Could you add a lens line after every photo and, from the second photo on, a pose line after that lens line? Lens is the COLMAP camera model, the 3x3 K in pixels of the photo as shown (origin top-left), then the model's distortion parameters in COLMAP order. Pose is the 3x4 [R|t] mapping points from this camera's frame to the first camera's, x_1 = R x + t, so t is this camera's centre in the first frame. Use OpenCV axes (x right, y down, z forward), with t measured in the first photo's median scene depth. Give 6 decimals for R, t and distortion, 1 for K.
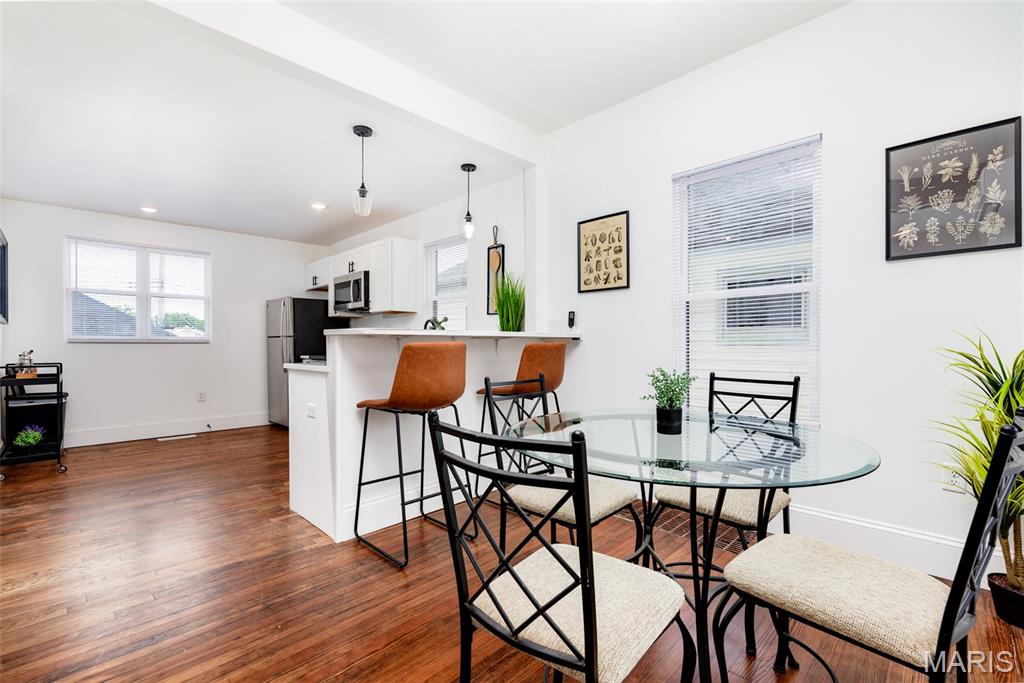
lens RADIAL K [[449.9, 0, 523.6], [0, 449.9, 349.4], [0, 0, 1]] dist [0.001937, -0.001103]
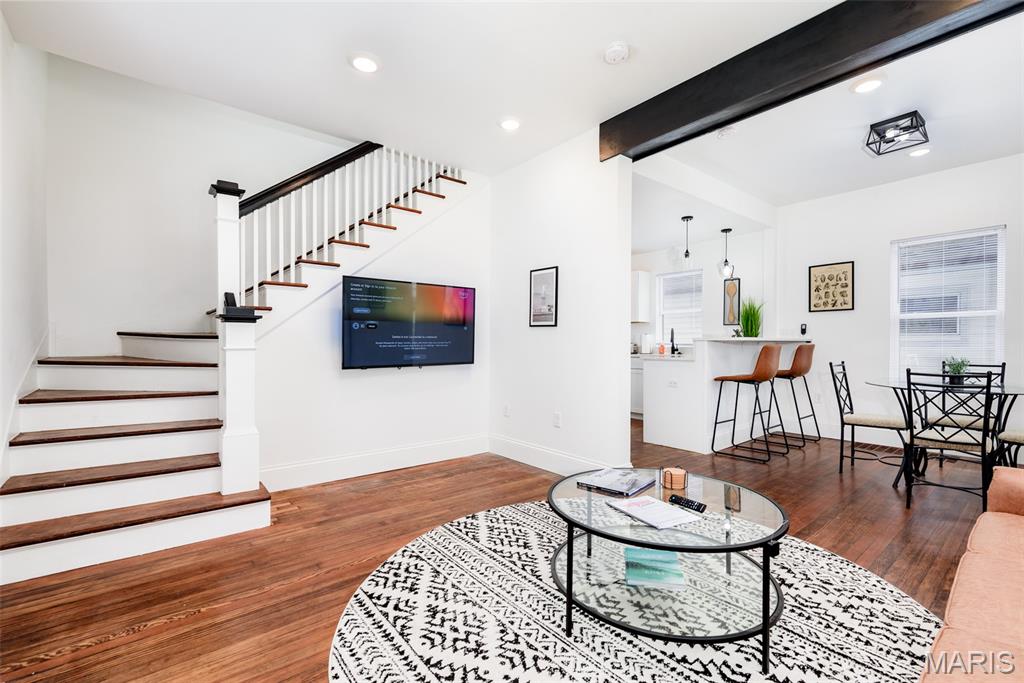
lens RADIAL K [[449.9, 0, 515.1], [0, 449.9, 346.4], [0, 0, 1]] dist [0.001937, -0.001103]
pose [[0.992978, 0.003709, -0.118243, -0.660866], [-0.004324, 0.999978, -0.004938, 0.004390], [0.118222, 0.005415, 0.992972, -0.619909]]
